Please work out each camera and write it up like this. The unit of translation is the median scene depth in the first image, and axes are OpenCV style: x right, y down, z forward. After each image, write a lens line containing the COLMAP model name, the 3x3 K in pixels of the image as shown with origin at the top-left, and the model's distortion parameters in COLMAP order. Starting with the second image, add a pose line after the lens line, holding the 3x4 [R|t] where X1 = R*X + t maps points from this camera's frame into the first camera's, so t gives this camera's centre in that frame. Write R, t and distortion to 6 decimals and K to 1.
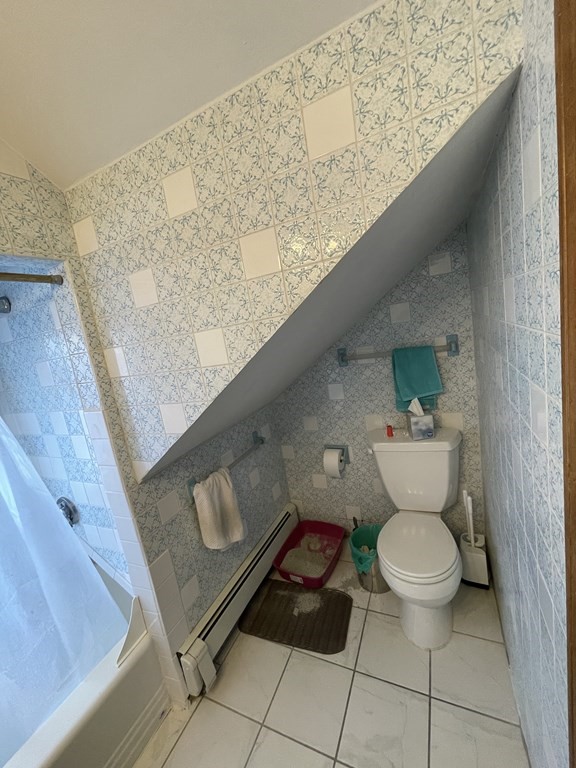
lens RADIAL K [[310.9, 0, 286.4], [0, 310.9, 378.3], [0, 0, 1]] dist [-0.003692, 0.002092]
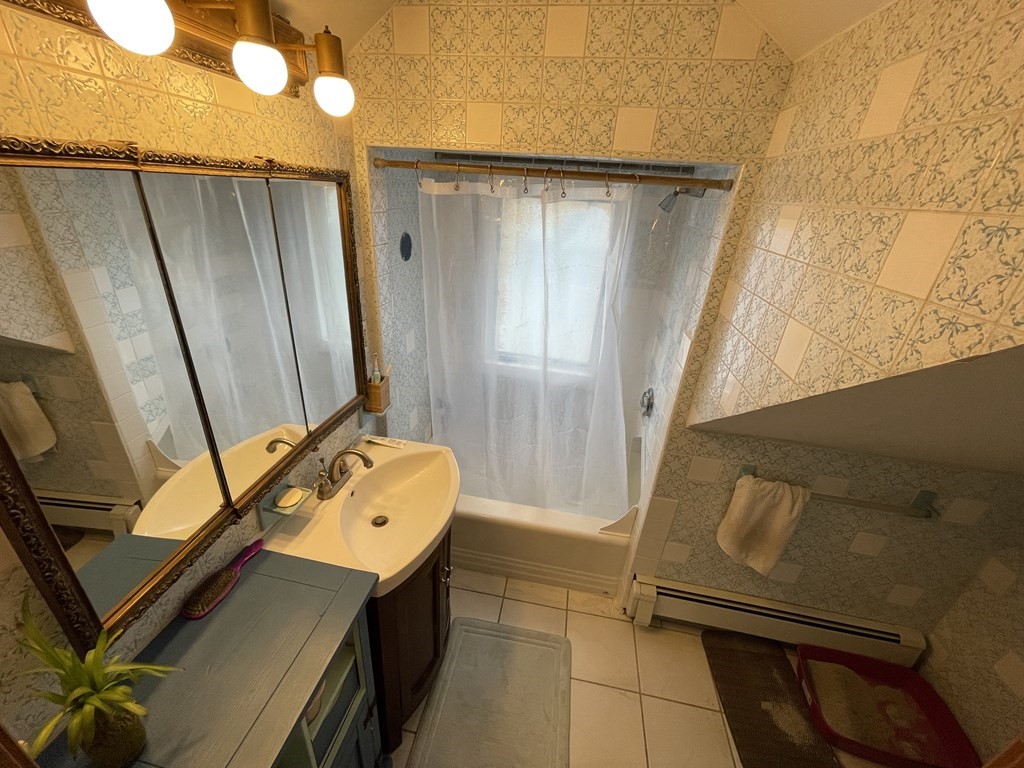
lens RADIAL K [[414.5, 0, 504.4], [0, 414.5, 386.2], [0, 0, 1]] dist [-0.003692, 0.002092]
pose [[0.238832, 0.576119, -0.781695, 0.275104], [-0.261396, 0.813419, 0.519636, -0.246982], [0.935217, 0.080226, 0.344866, 0.056685]]
